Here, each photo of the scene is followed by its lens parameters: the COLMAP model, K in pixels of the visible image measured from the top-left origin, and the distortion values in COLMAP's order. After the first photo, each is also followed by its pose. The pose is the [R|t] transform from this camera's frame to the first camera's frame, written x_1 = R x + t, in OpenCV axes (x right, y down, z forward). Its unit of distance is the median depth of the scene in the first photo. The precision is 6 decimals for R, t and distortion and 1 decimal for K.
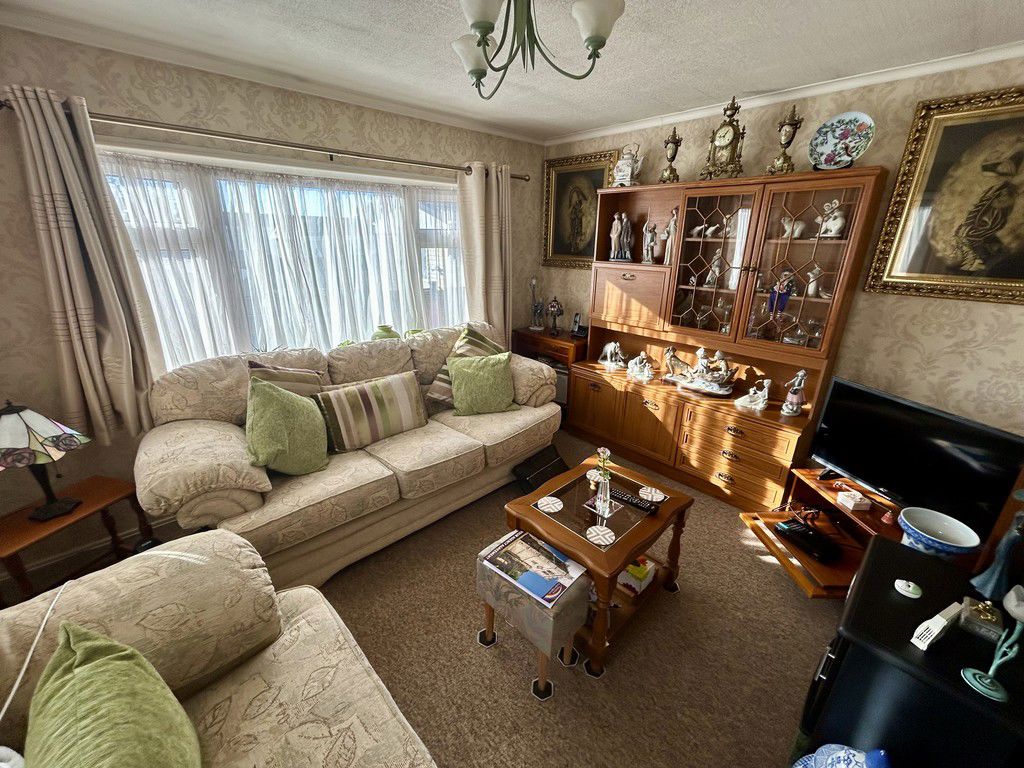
lens RADIAL K [[410.3, 0, 510.4], [0, 410.3, 381.2], [0, 0, 1]] dist [-0.002116, 0.000059]
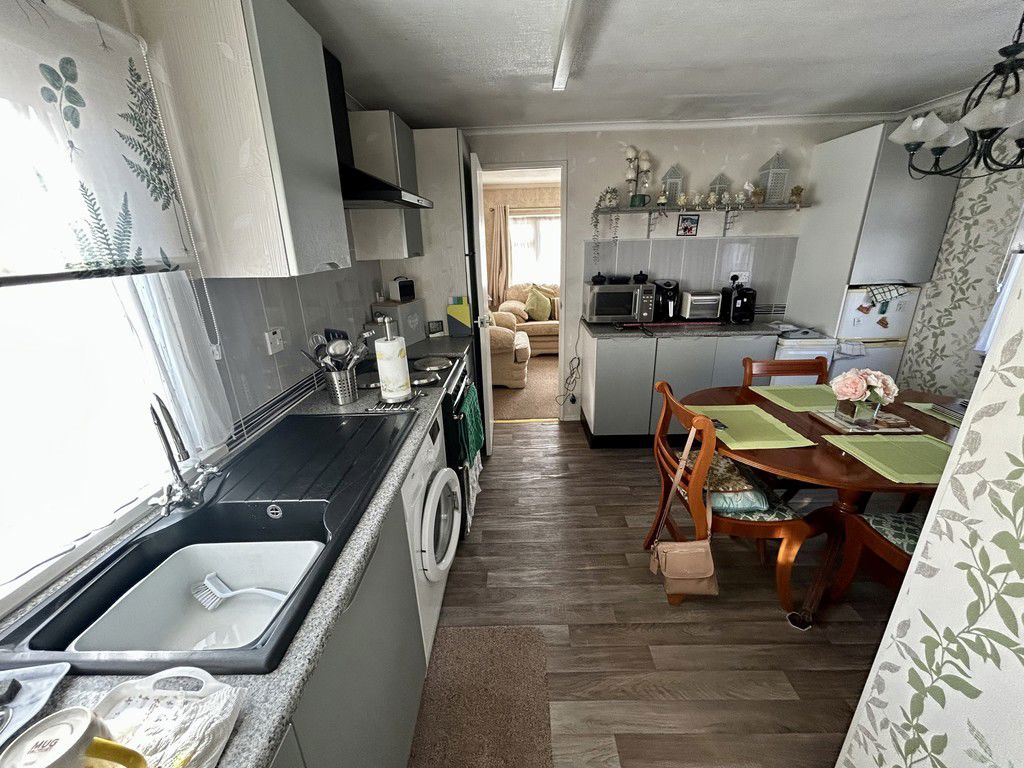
lens RADIAL K [[410.3, 0, 512.1], [0, 410.3, 386.3], [0, 0, 1]] dist [-0.002116, 0.000059]
pose [[0.737383, 0.190399, -0.648086, 1.423572], [-0.184909, 0.979700, 0.077435, 0.509037], [0.649673, 0.062738, 0.757620, -1.414756]]
